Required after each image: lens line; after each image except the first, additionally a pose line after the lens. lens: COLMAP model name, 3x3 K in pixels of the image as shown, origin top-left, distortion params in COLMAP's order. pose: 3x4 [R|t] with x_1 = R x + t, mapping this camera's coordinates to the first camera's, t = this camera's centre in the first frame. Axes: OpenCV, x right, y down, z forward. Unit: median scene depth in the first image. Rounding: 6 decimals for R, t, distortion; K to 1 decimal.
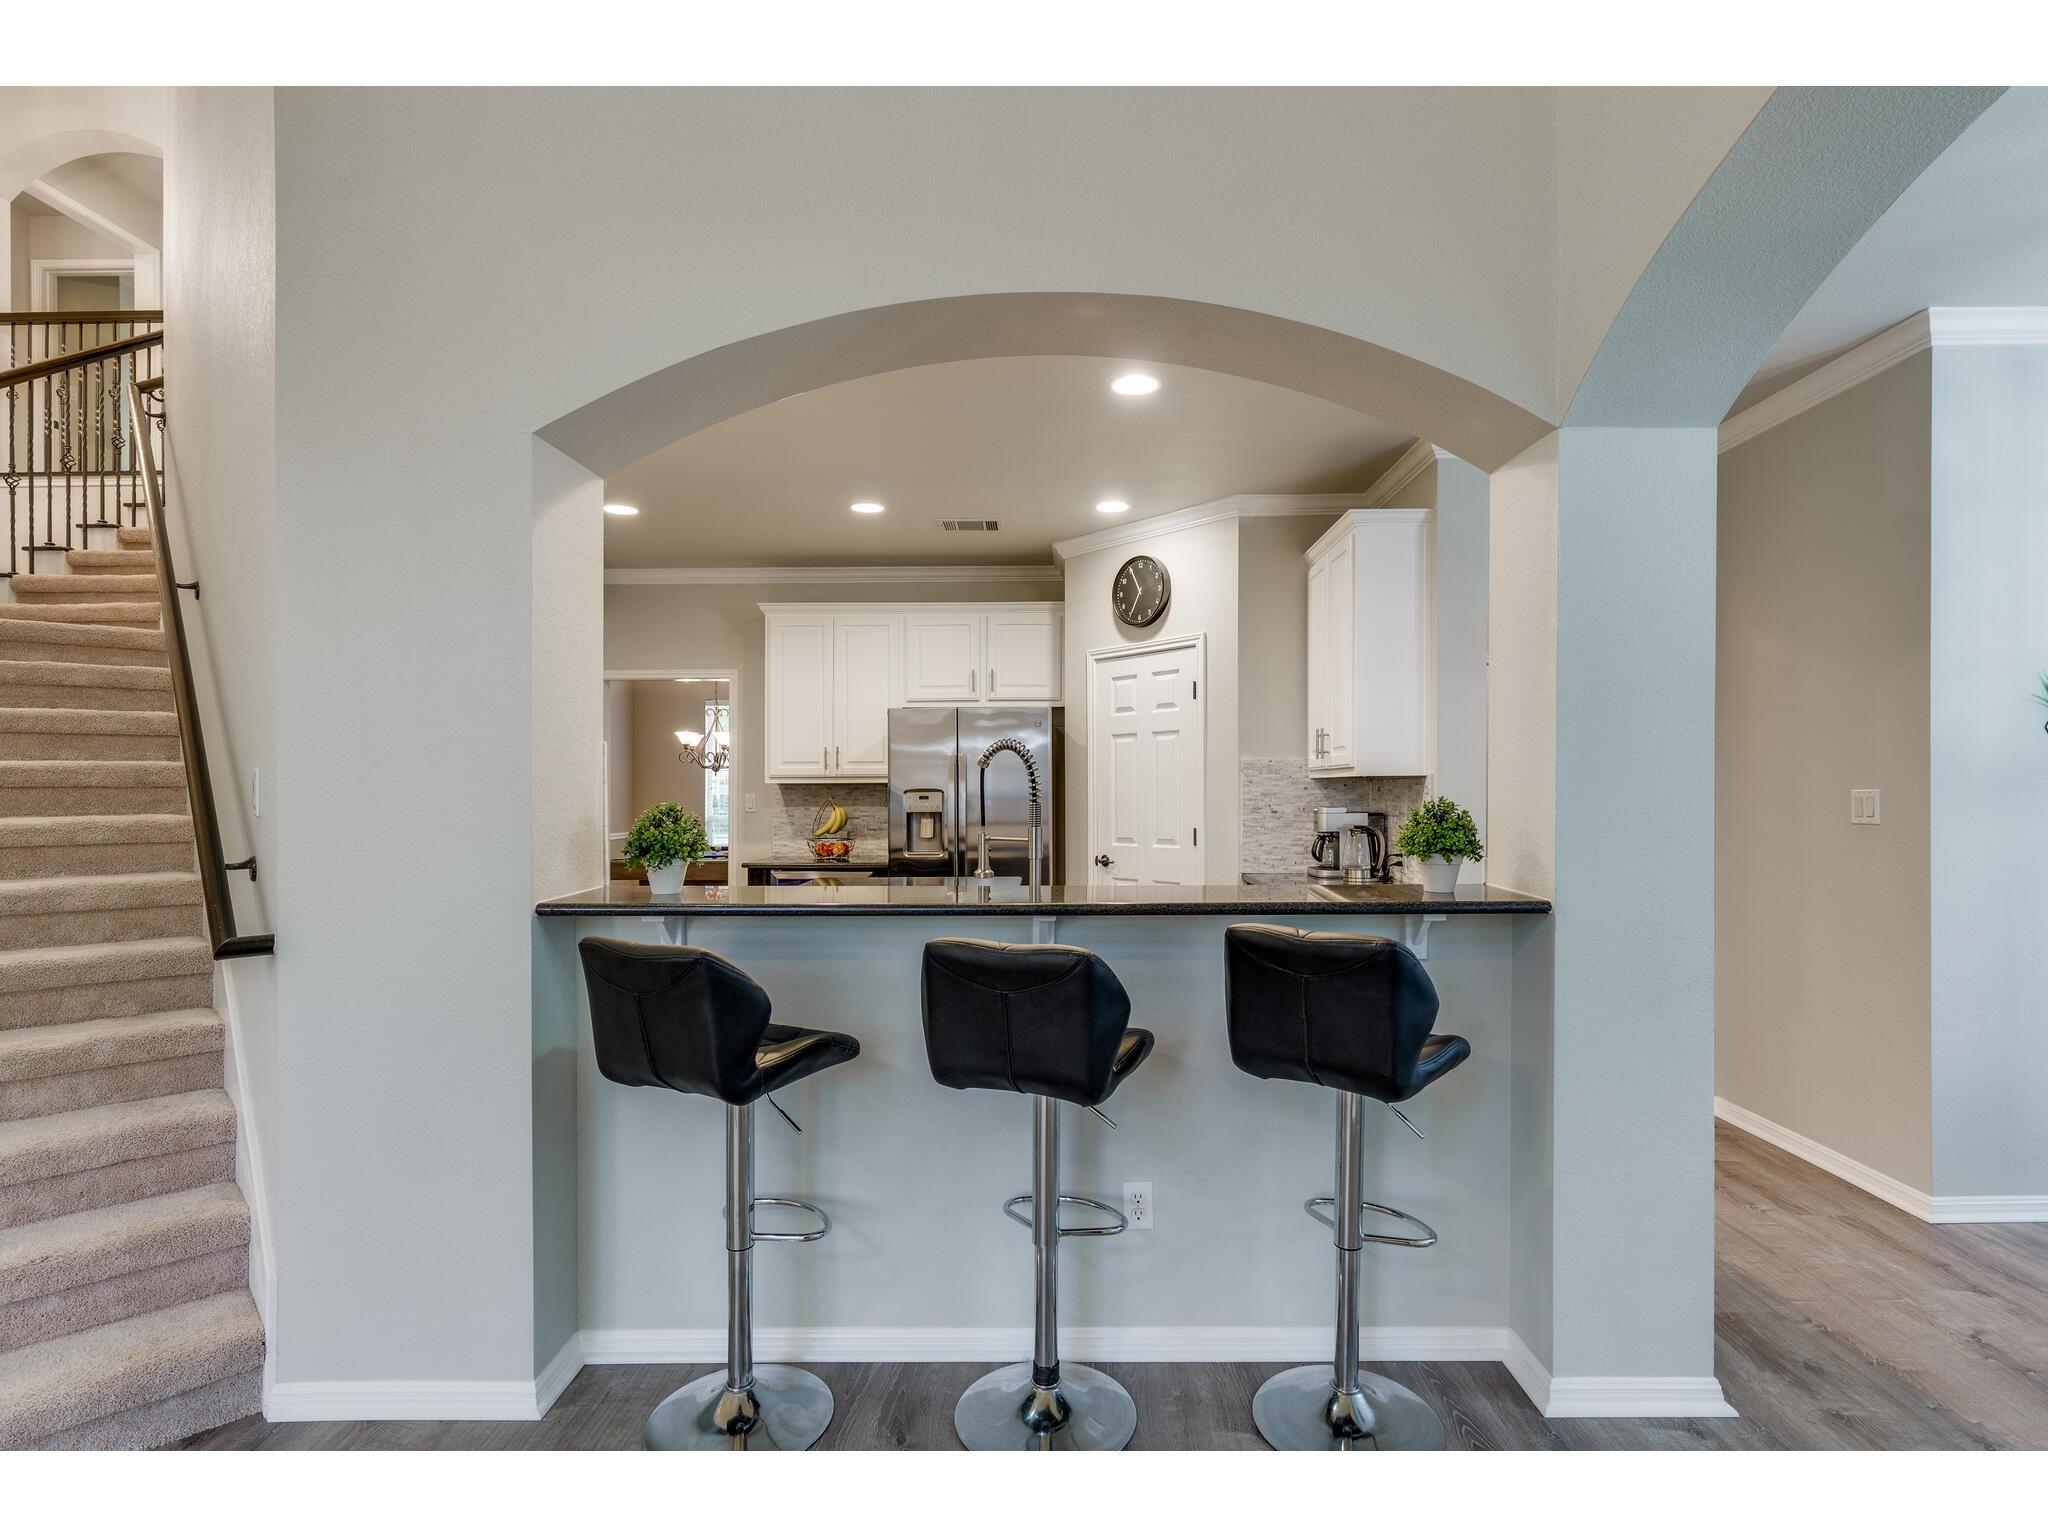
lens RADIAL K [[992.3, 0, 1028.9], [0, 992.3, 798.1], [0, 0, 1]] dist [0.100410, 0.000146]
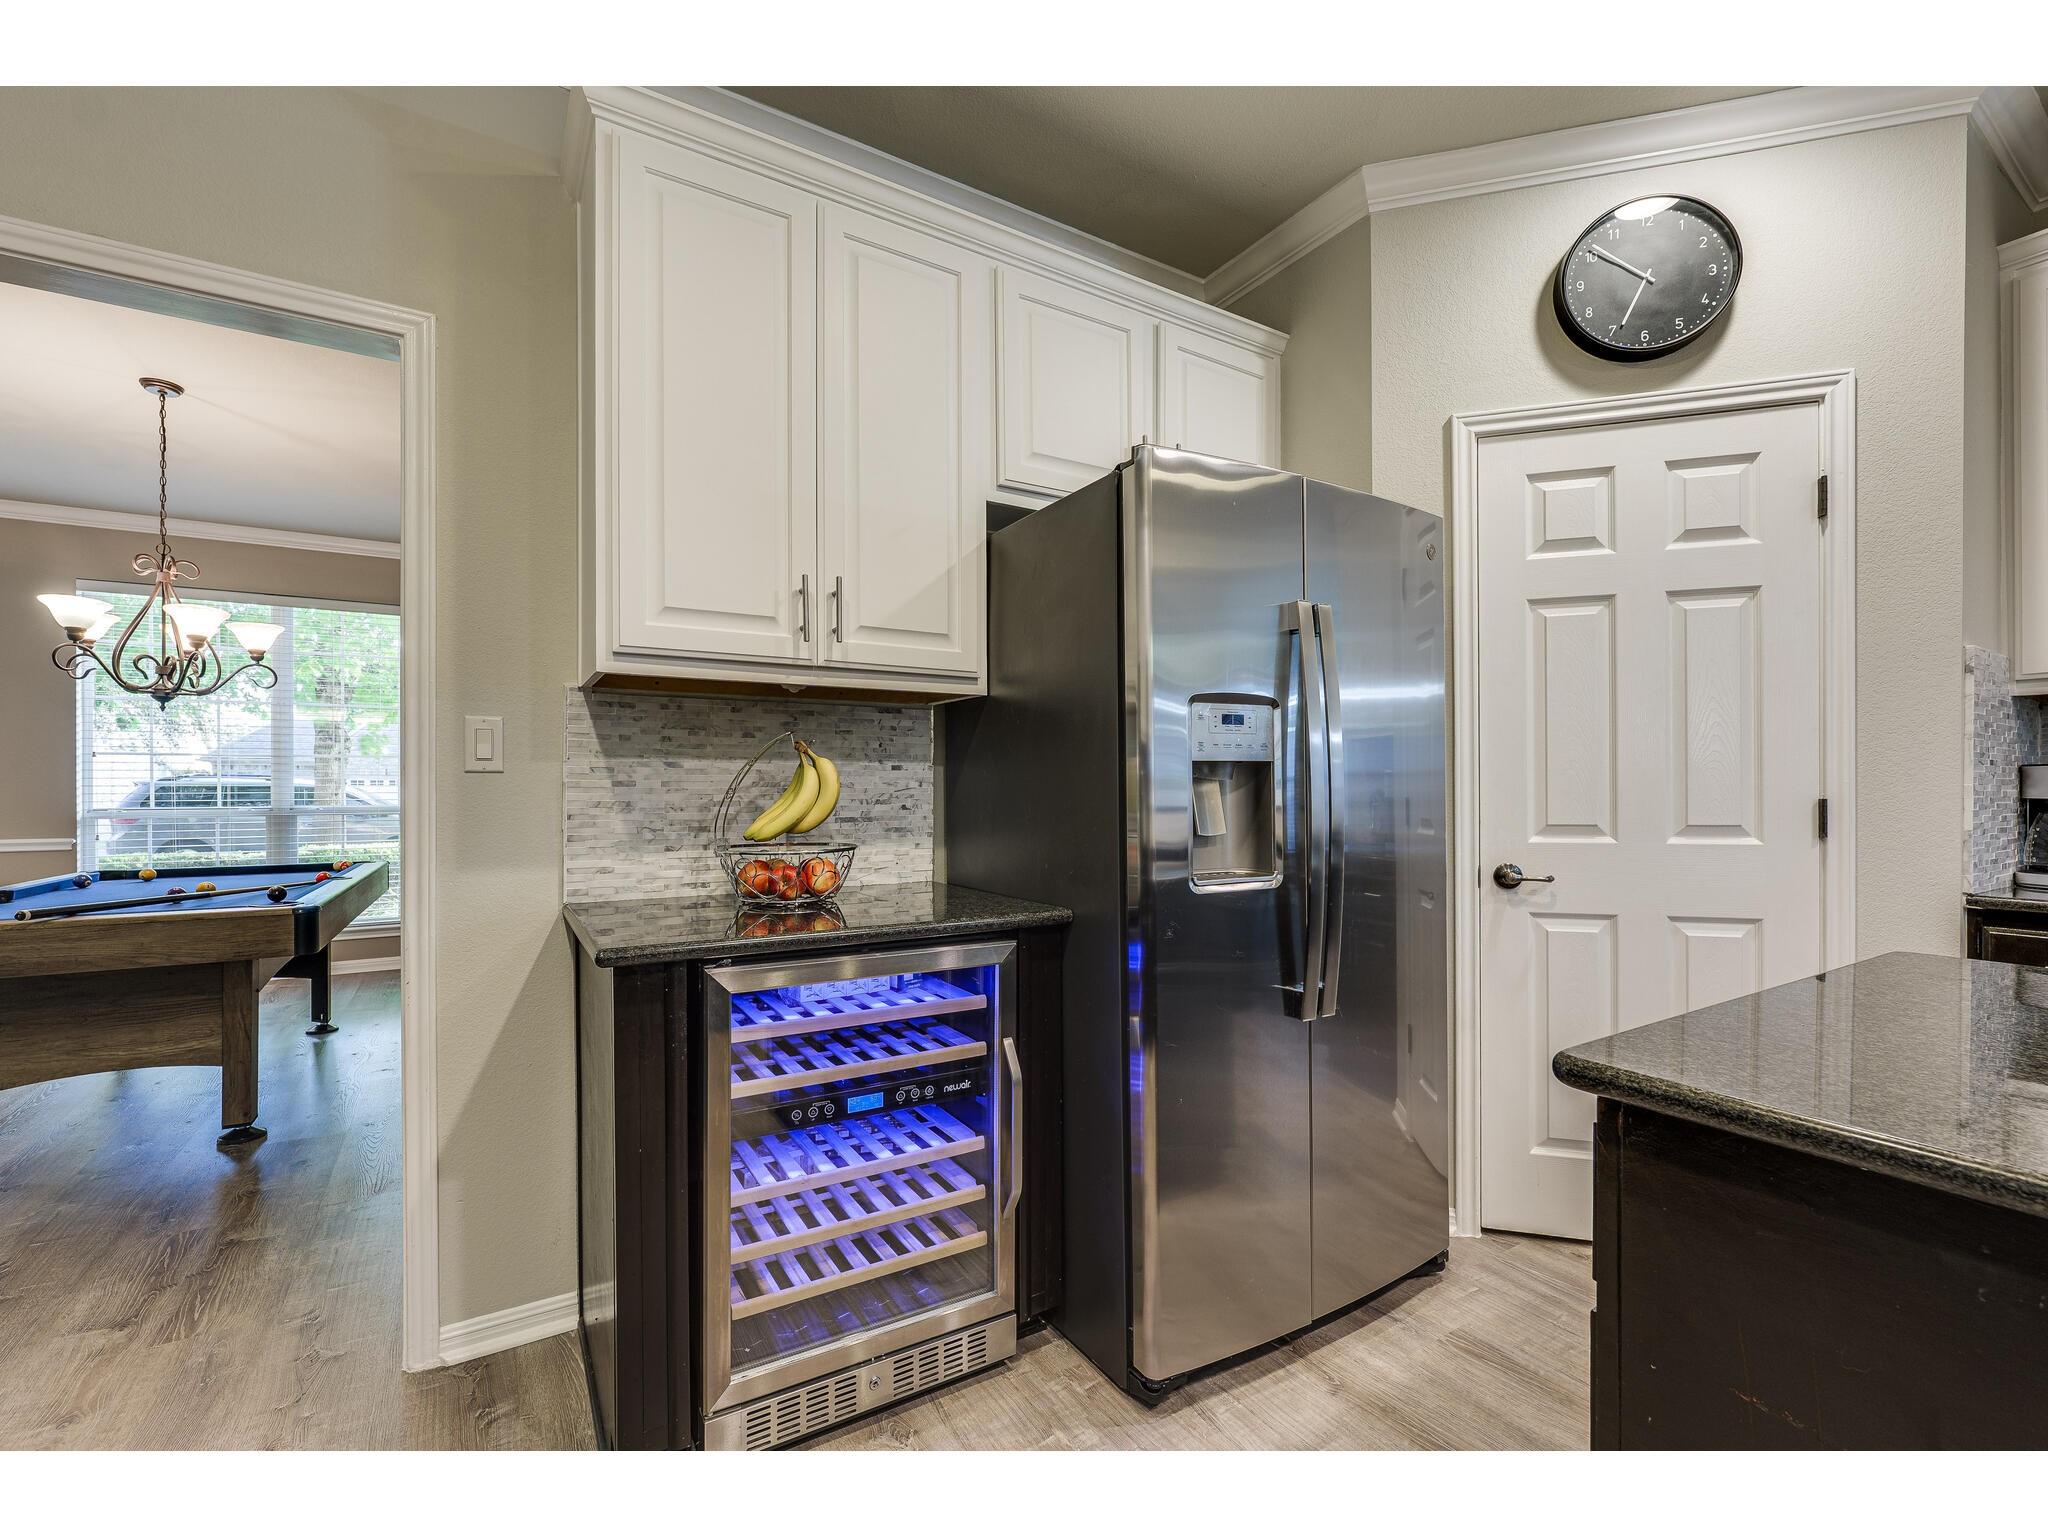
lens RADIAL K [[873.7, 0, 974.9], [0, 873.7, 794.1], [0, 0, 1]] dist [-0.002668, -0.000374]
pose [[0.847628, 0.000711, 0.530591, -0.336922], [0.001901, 0.999989, -0.004376, 0.026049], [-0.530588, 0.004718, 0.847617, 0.782620]]
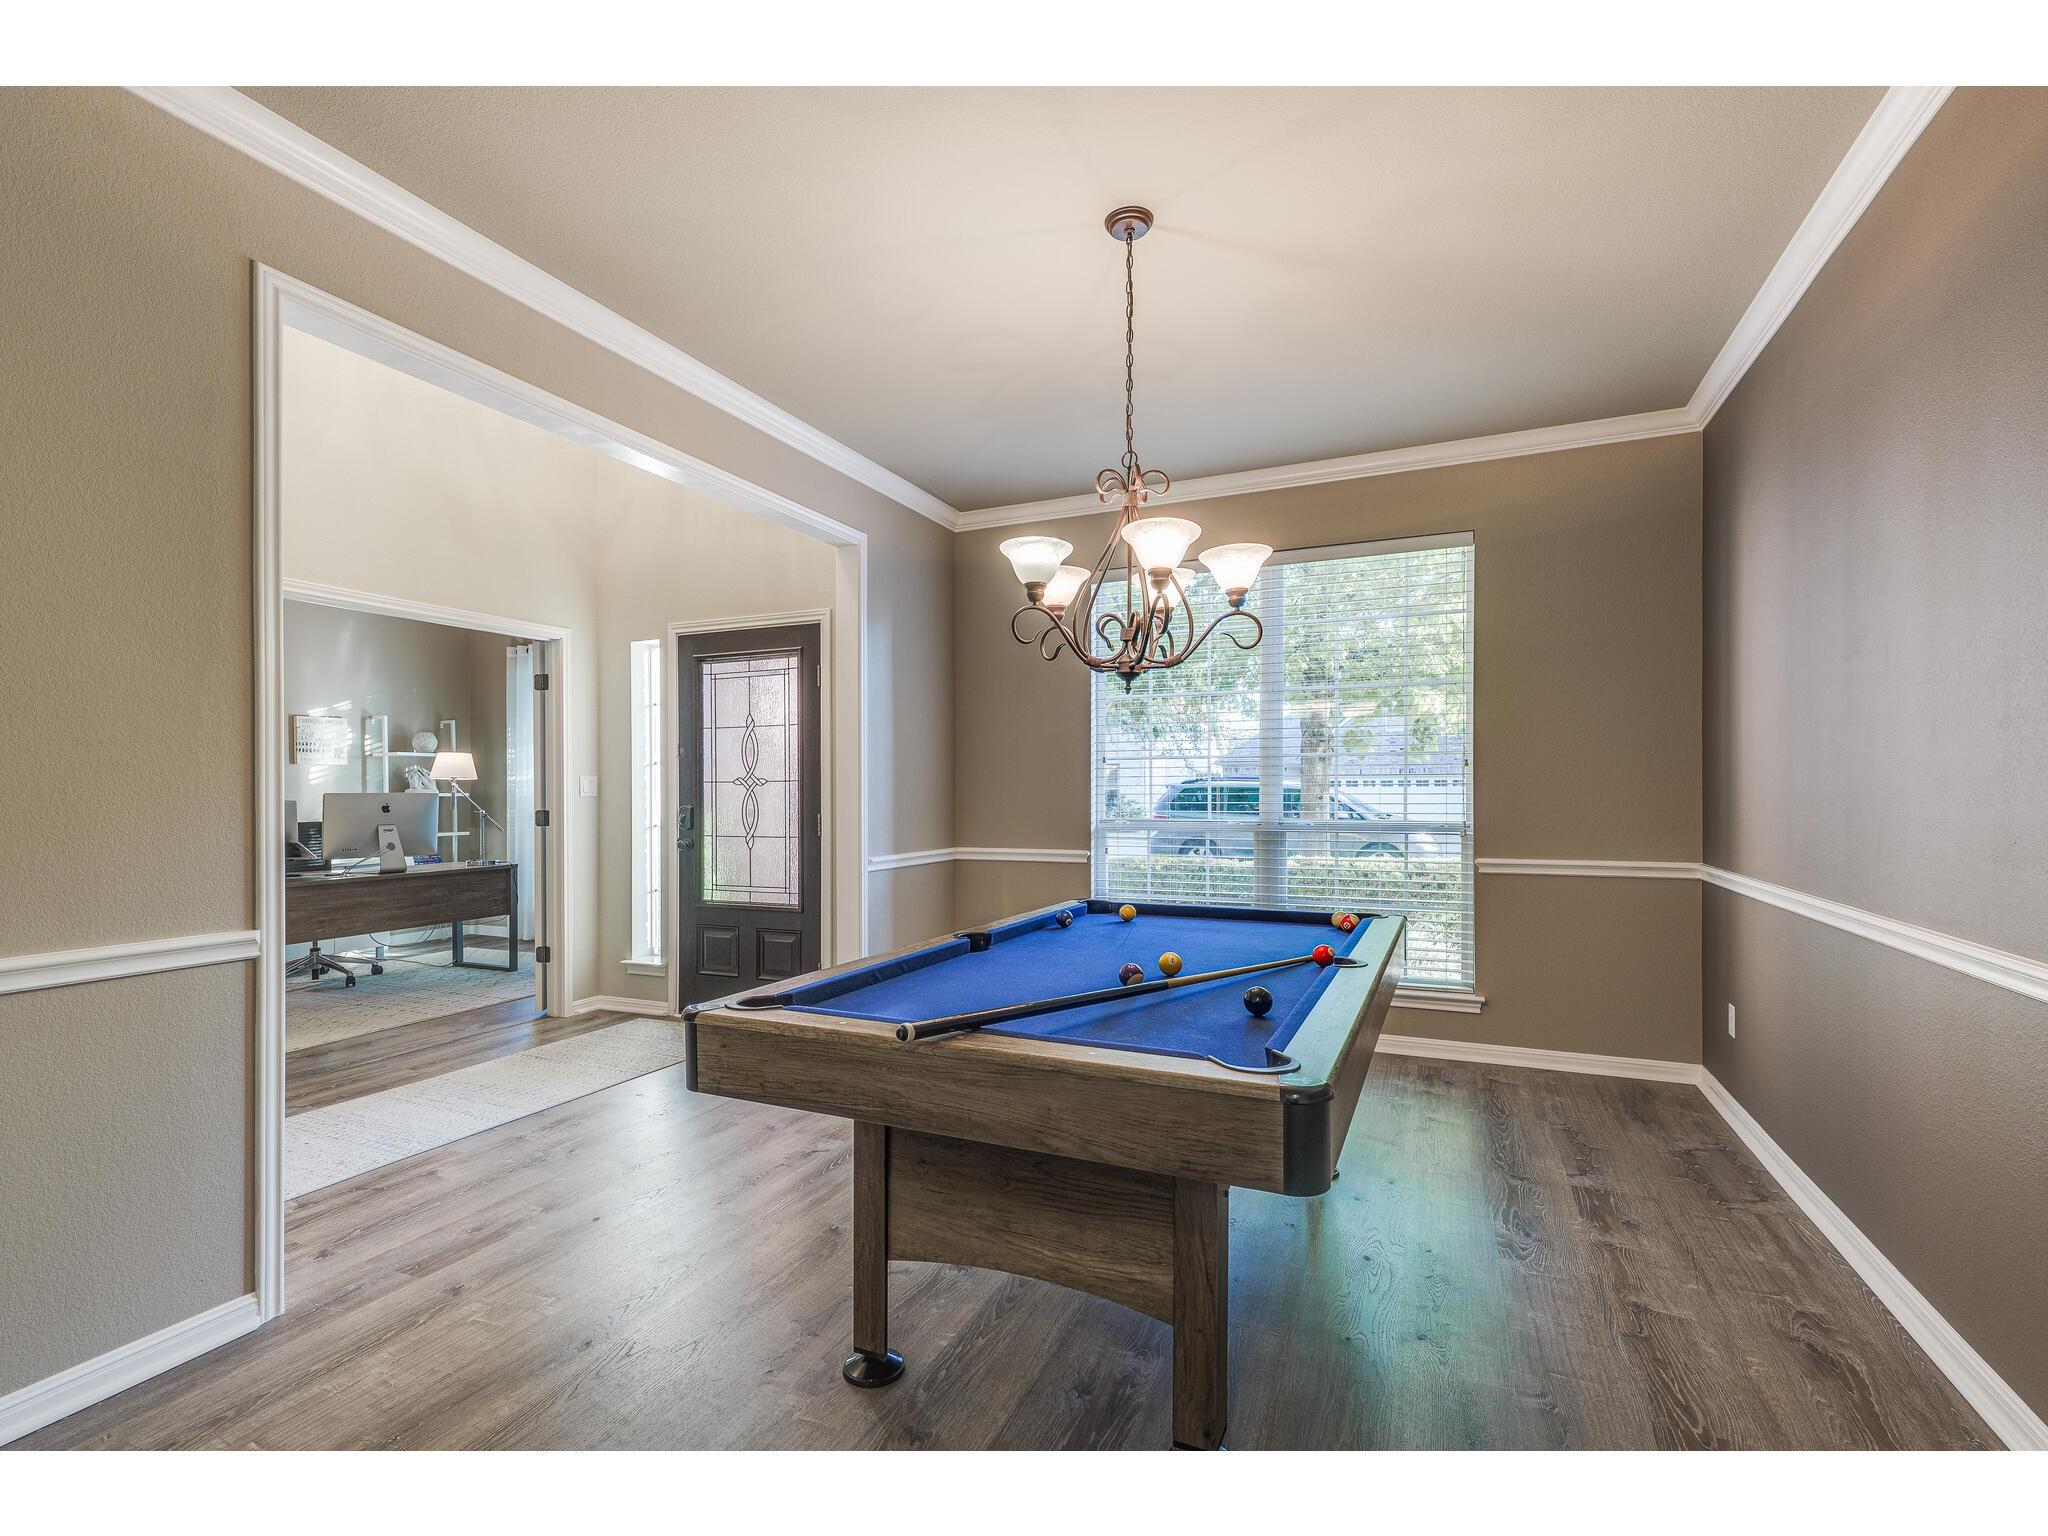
lens RADIAL K [[913.2, 0, 1032.2], [0, 913.2, 796.4], [0, 0, 1]] dist [0.016907, 0.000008]
pose [[0.931904, 0.005202, -0.362667, -0.375424], [-0.004876, 0.999986, 0.001813, 0.013914], [0.362672, 0.000079, 0.931917, 1.150836]]
